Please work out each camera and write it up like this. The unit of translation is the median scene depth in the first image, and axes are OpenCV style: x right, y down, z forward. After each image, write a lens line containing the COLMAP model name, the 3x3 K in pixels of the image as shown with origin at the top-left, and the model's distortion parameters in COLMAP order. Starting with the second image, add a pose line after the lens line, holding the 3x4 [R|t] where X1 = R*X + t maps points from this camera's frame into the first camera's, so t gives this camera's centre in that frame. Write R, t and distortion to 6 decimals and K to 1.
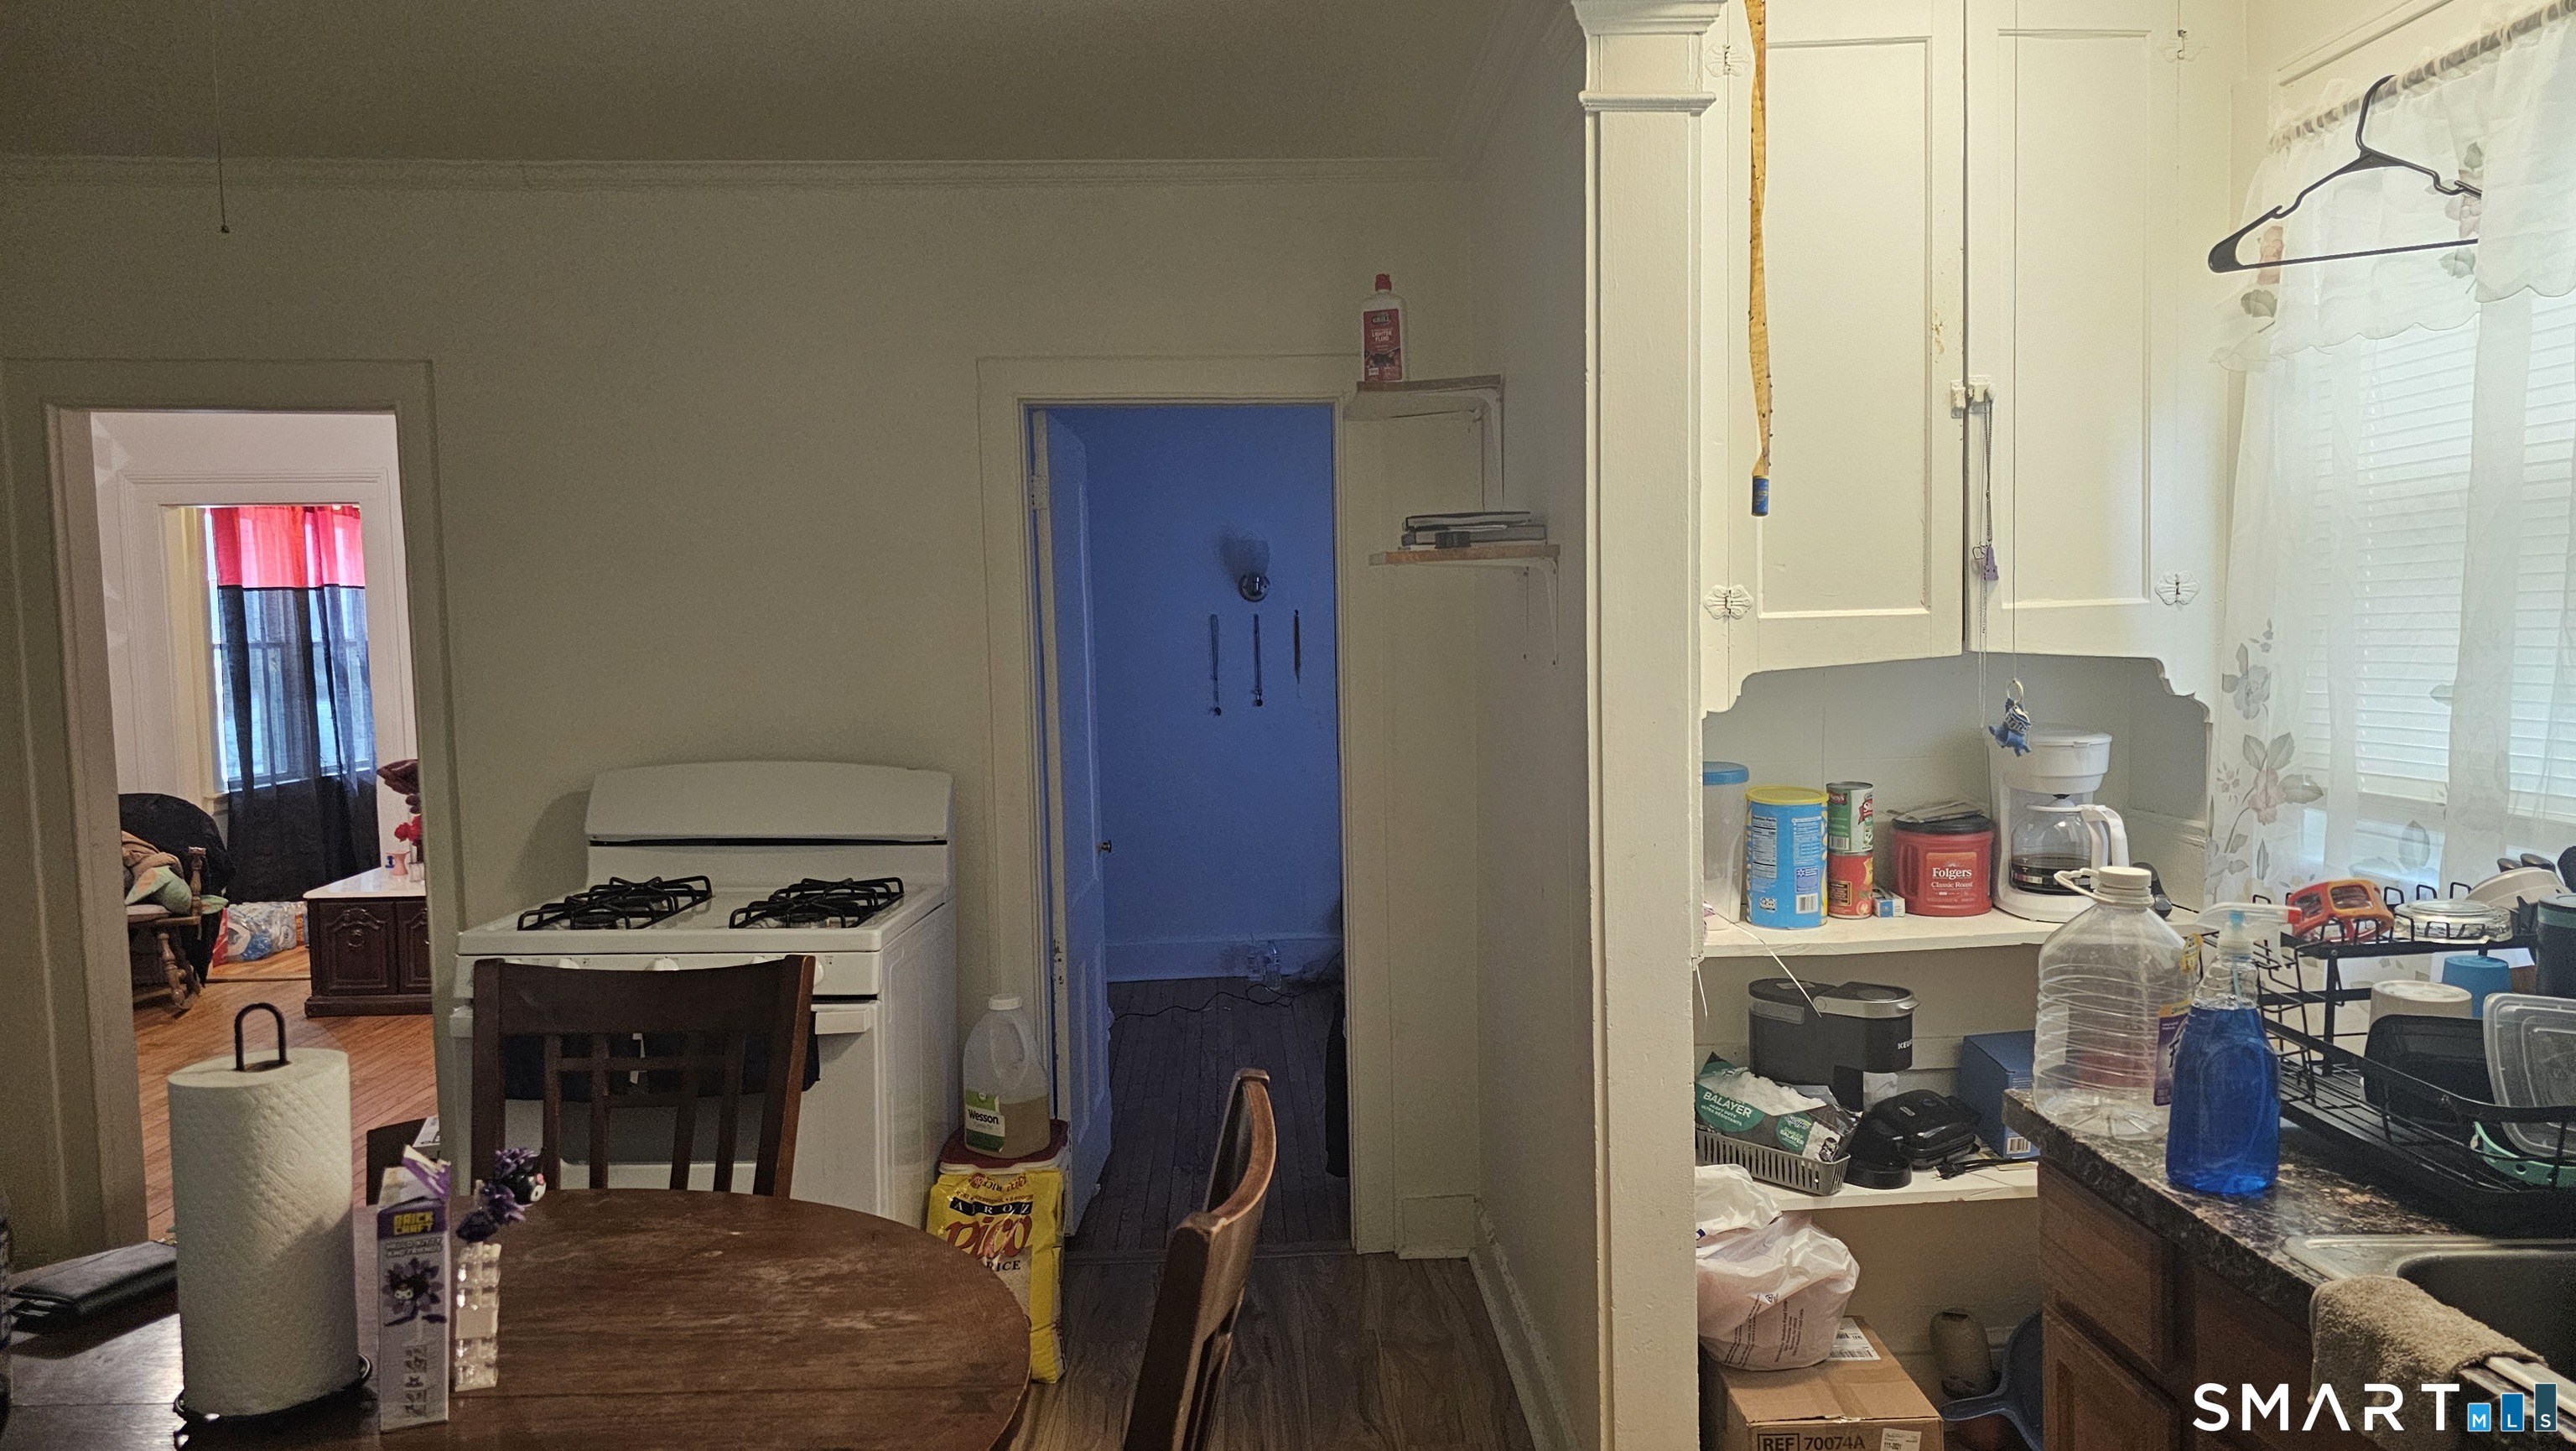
lens RADIAL K [[1763.7, 0, 1284.4], [0, 1763.7, 726.7], [0, 0, 1]] dist [0.037701, 0.001164]
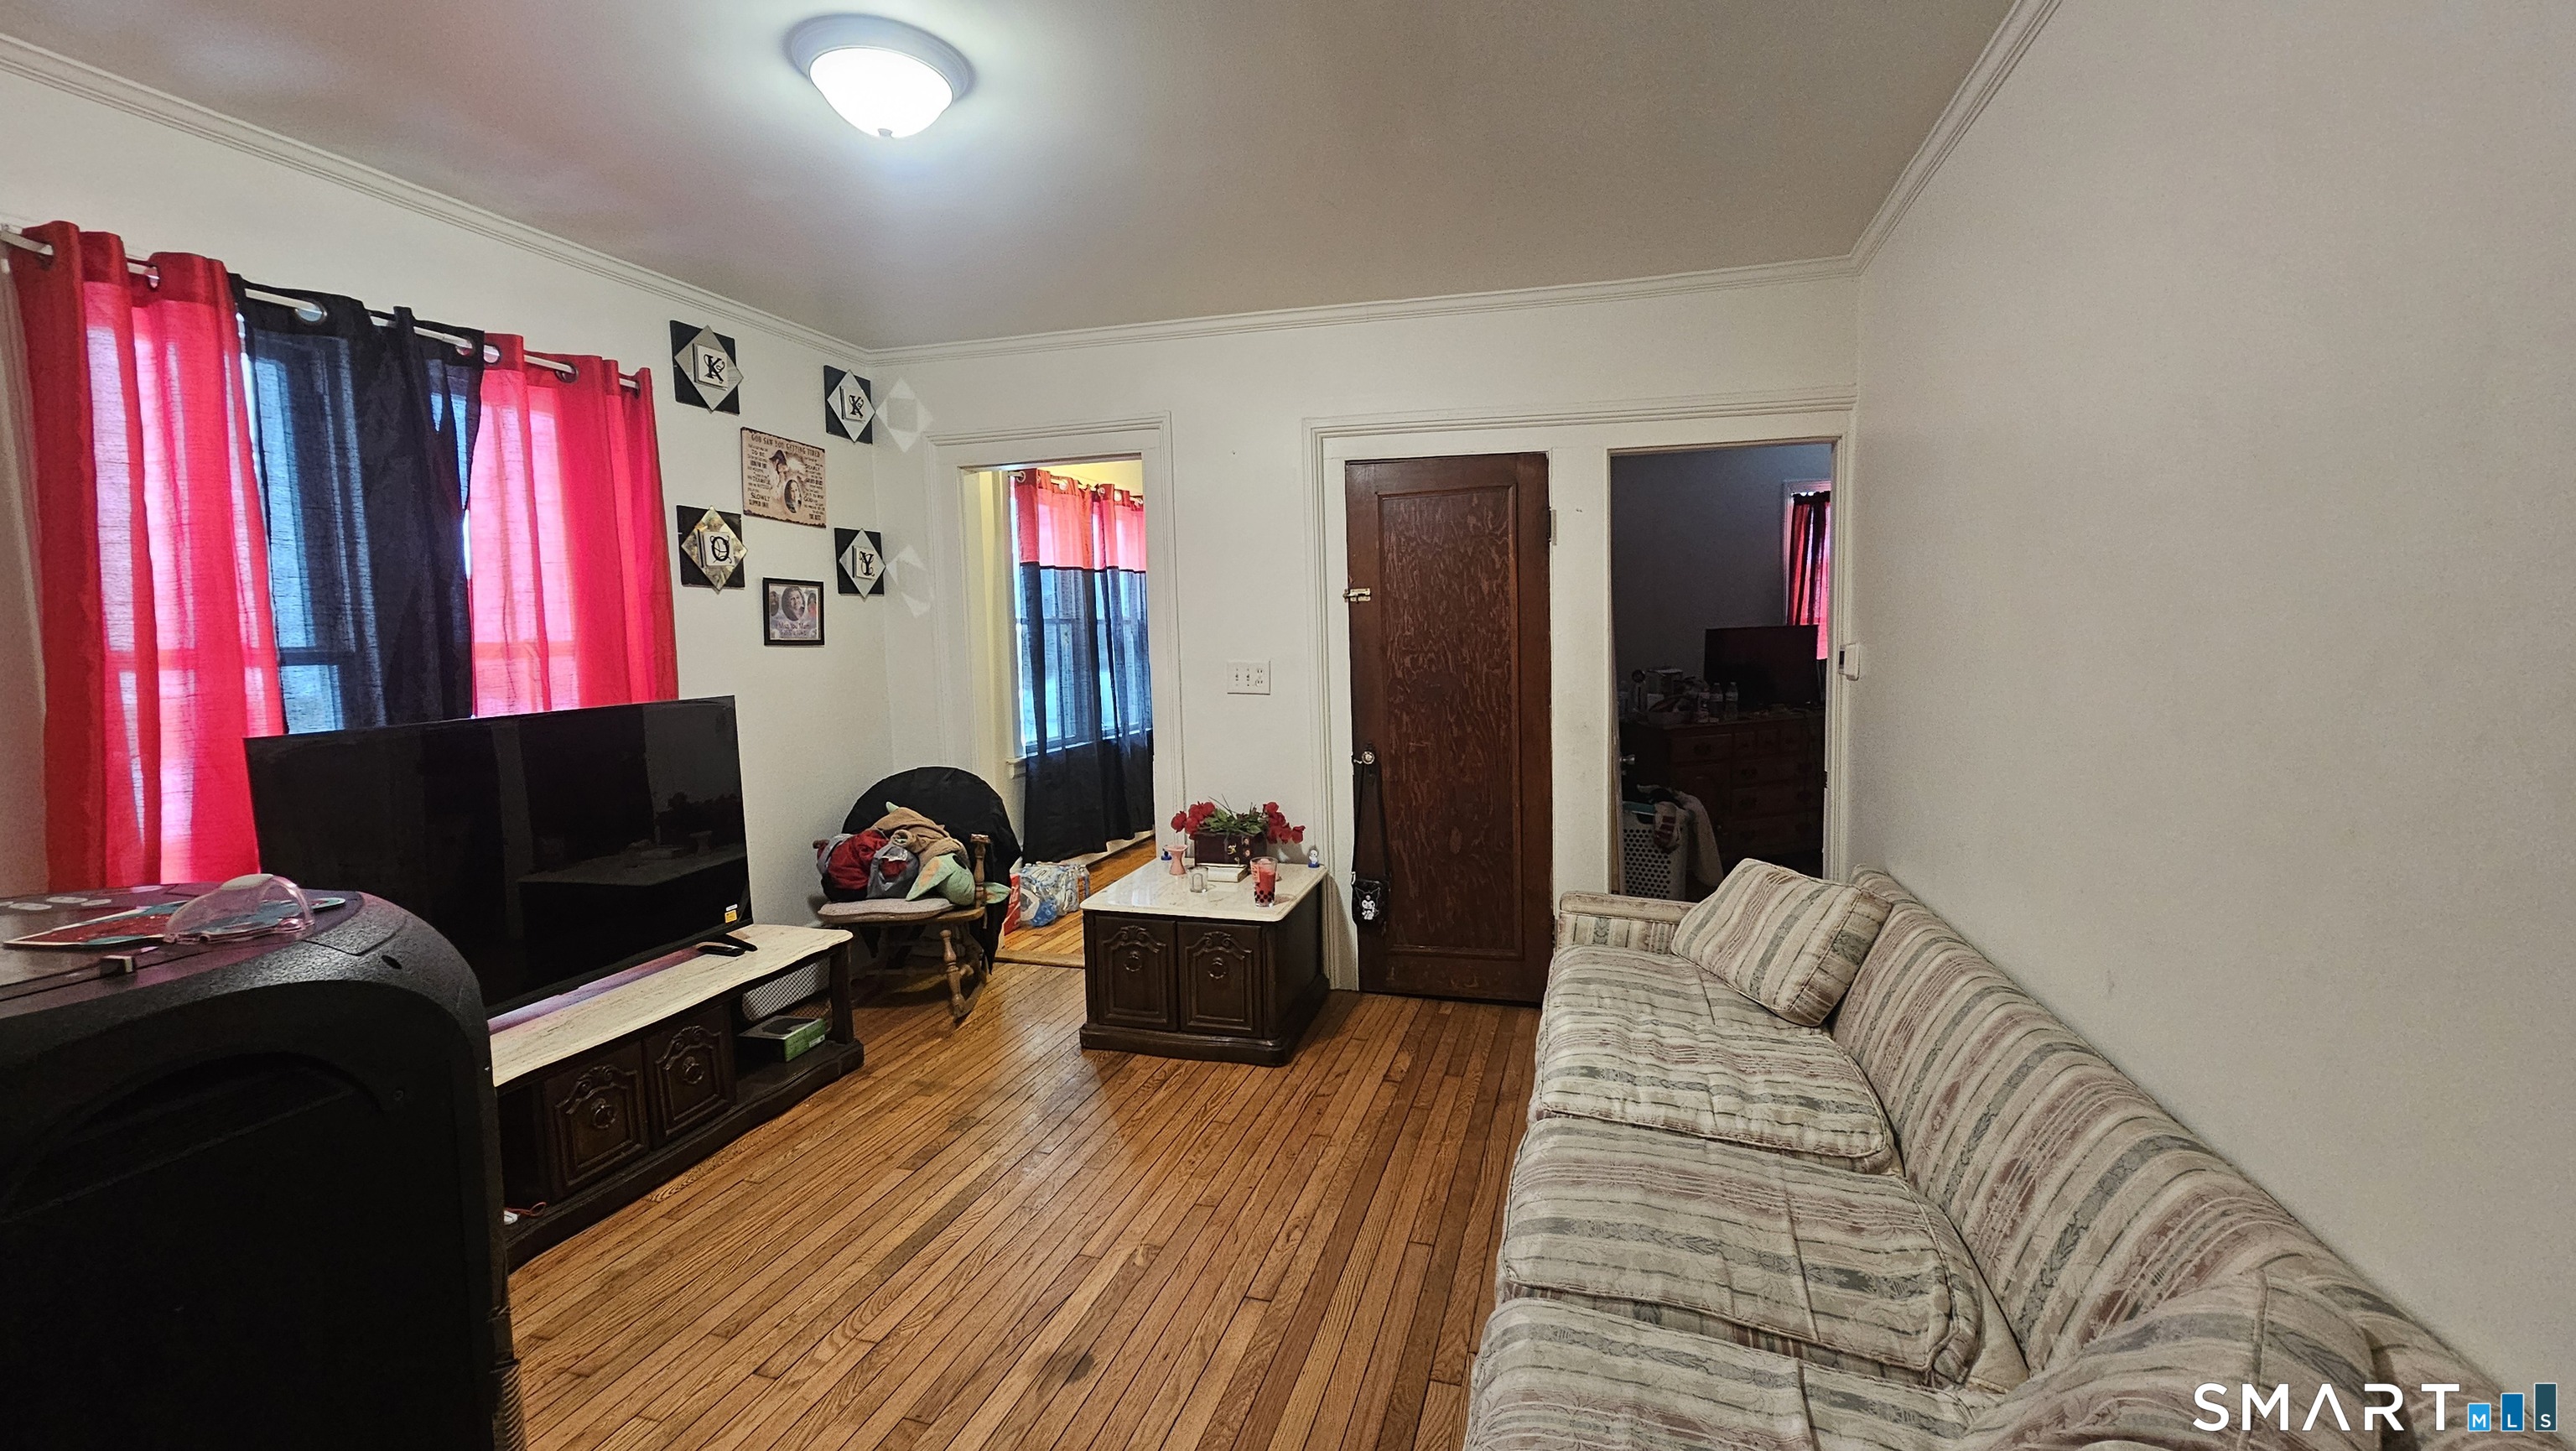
lens RADIAL K [[1060.0, 0, 1293.4], [0, 1060.0, 715.8], [0, 0, 1]] dist [-0.003979, 0.000044]
pose [[0.949202, 0.027129, -0.313497, -0.239076], [-0.019173, 0.999412, 0.028433, -0.009166], [0.314084, -0.020978, 0.949163, 0.445798]]
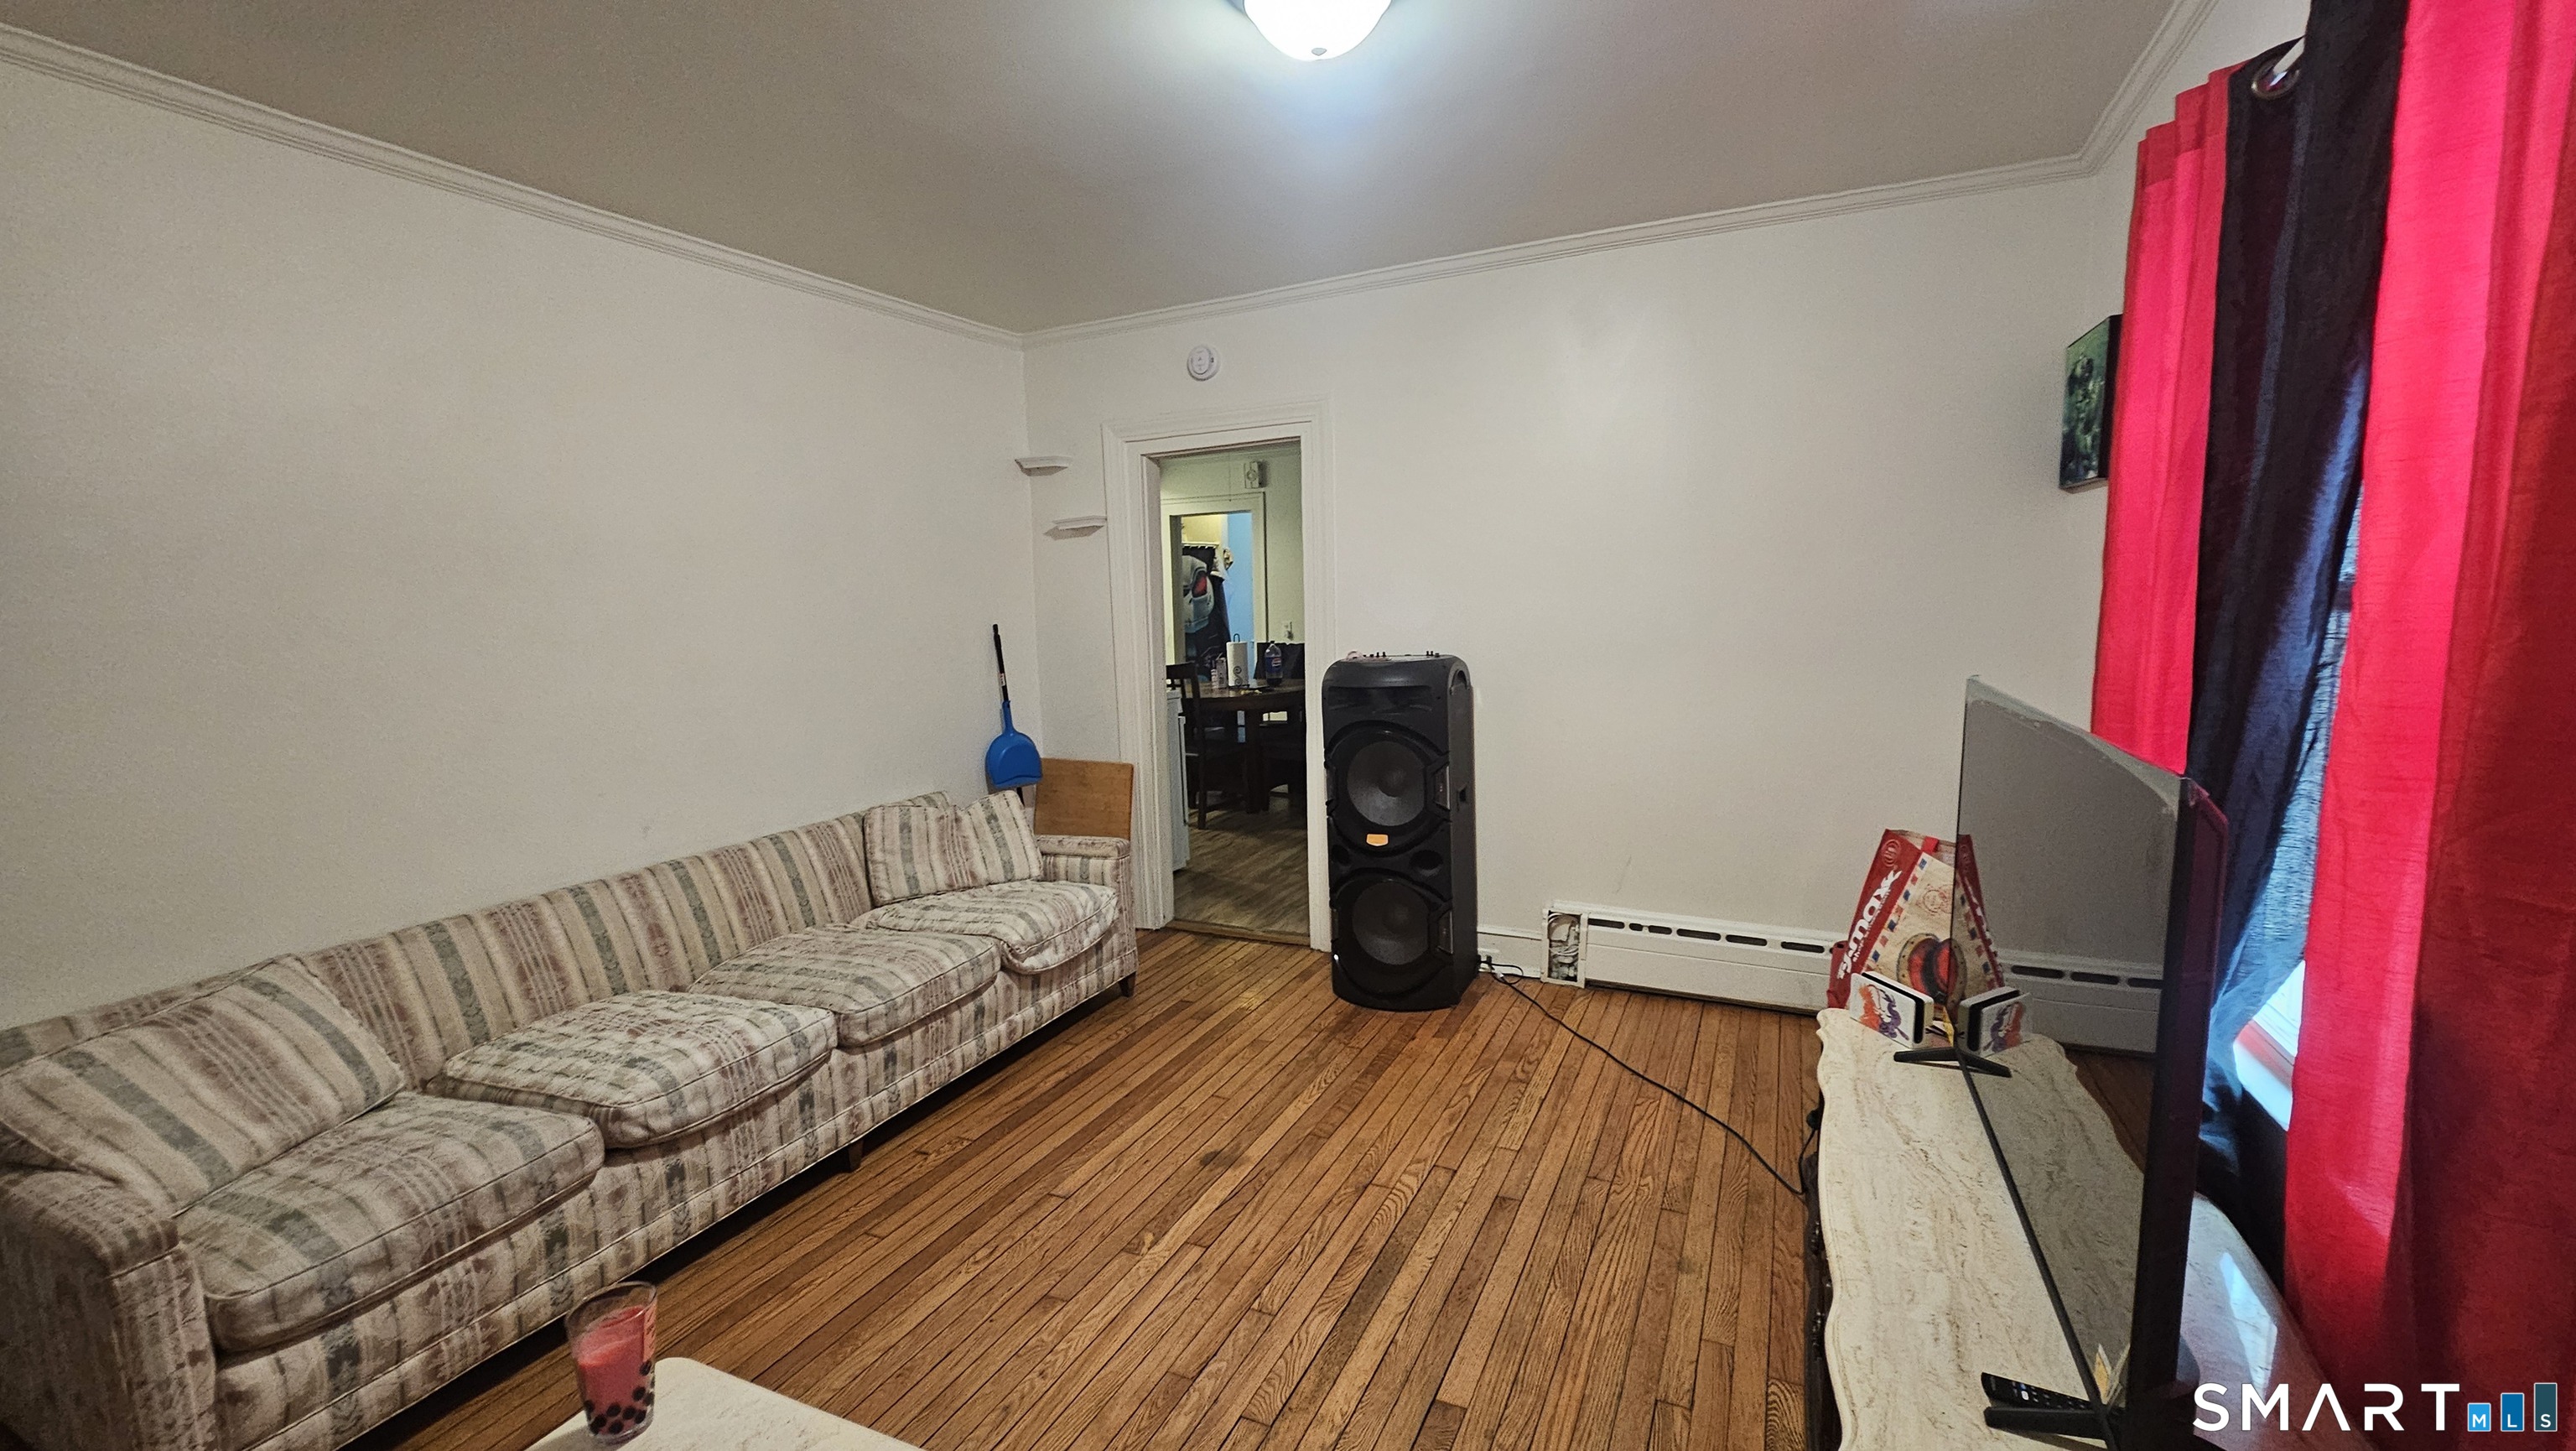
lens RADIAL K [[1060.0, 0, 1266.3], [0, 1060.0, 735.0], [0, 0, 1]] dist [-0.003979, 0.000044]
pose [[-0.879127, -0.019689, 0.476180, -0.479719], [0.072632, 0.981940, 0.174696, -0.031192], [-0.471020, 0.188166, -0.861820, 0.832450]]
